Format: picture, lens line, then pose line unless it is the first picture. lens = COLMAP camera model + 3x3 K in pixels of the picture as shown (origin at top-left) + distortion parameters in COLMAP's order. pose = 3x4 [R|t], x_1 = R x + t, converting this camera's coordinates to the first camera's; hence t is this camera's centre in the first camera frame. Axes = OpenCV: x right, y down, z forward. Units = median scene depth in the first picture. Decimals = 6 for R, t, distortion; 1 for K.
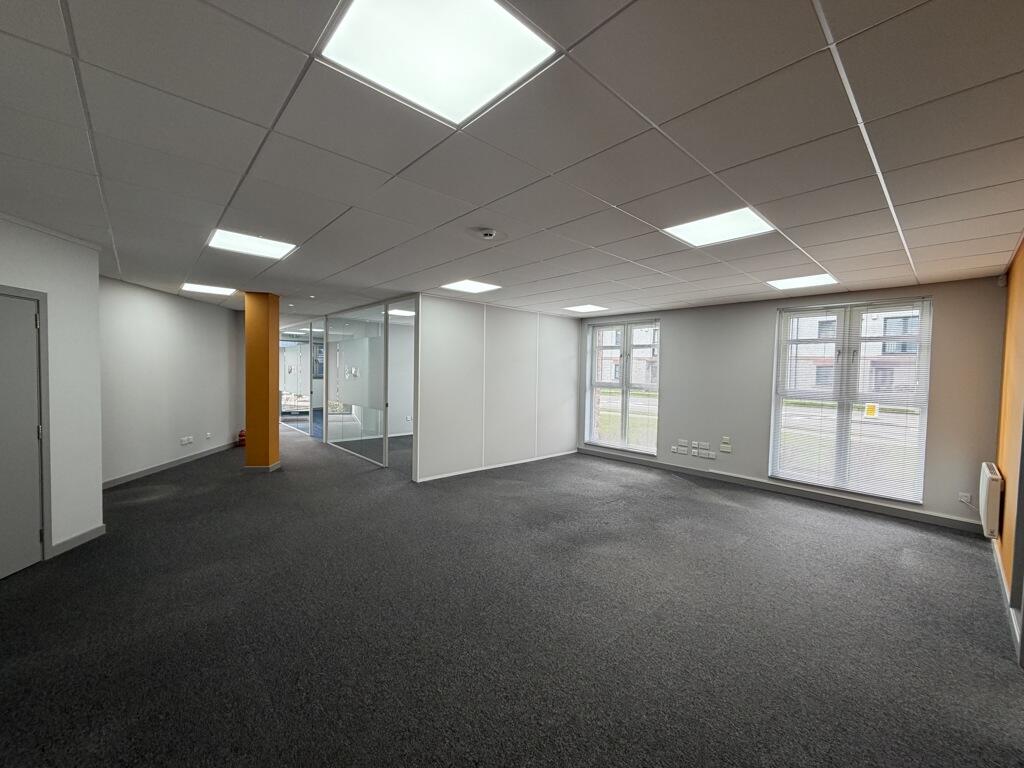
lens RADIAL K [[417.8, 0, 512.0], [0, 417.8, 384.0], [0, 0, 1]] dist [-0.000867, -0.000079]
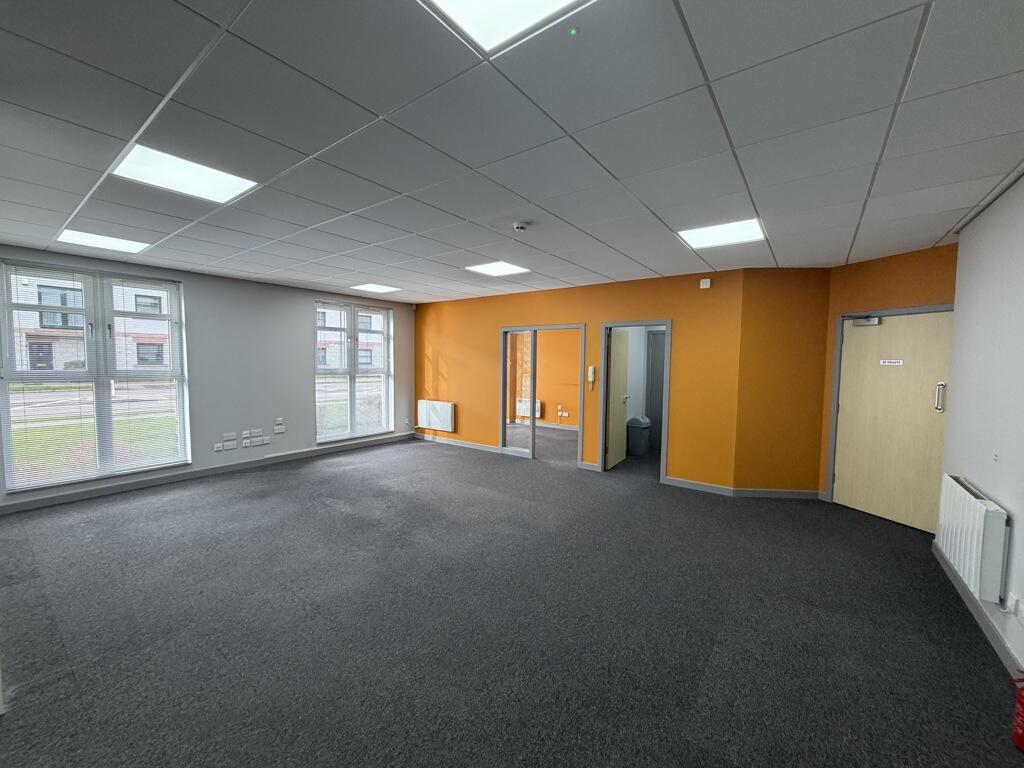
lens RADIAL K [[411.8, 0, 512.0], [0, 411.8, 384.0], [0, 0, 1]] dist [0.000807, 0.000032]
pose [[-0.207335, -0.081519, 0.974868, -0.685017], [0.015303, 0.996130, 0.086551, -0.040040], [-0.978150, 0.032864, -0.205285, 0.789450]]
